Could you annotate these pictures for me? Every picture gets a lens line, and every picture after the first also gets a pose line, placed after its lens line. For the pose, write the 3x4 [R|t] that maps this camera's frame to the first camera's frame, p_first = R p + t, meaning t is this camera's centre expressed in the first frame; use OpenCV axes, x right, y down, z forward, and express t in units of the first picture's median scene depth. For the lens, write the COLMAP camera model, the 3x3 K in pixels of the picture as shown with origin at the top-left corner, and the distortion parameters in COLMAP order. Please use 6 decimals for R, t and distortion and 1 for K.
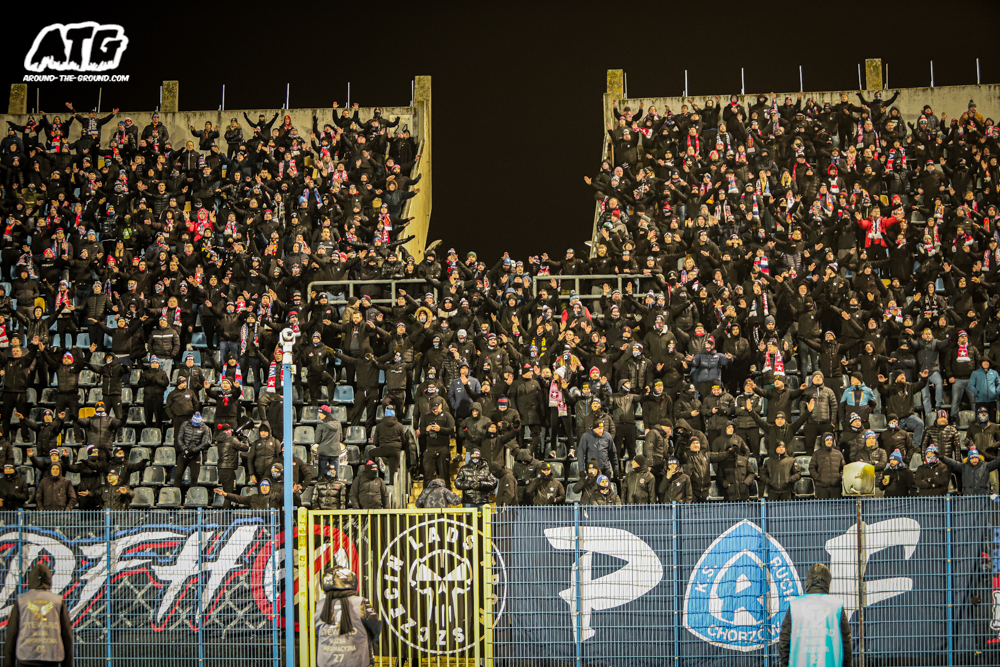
lens RADIAL K [[2082.2, 0, 499.0], [0, 2082.2, 327.0], [0, 0, 1]] dist [-0.273589, 0.000000]
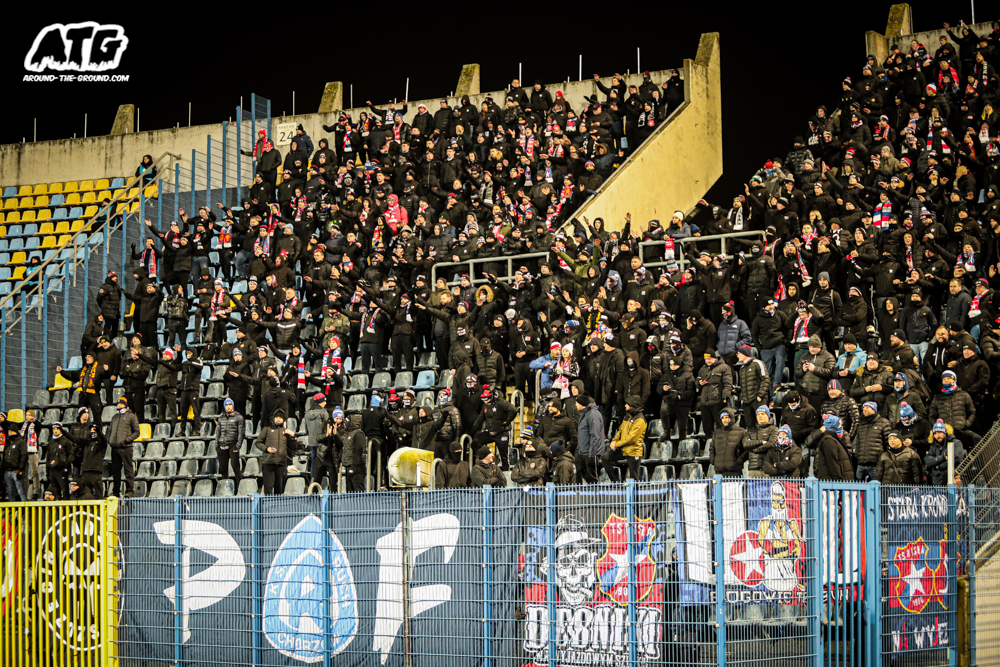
lens RADIAL K [[2082.2, 0, 499.6], [0, 2082.2, 335.4], [0, 0, 1]] dist [-0.273589, 0.000000]
pose [[0.876171, -0.043928, -0.479994, 0.613137], [0.049655, 0.998766, -0.000766, 0.021440], [0.479435, -0.023163, 0.877271, 0.260535]]
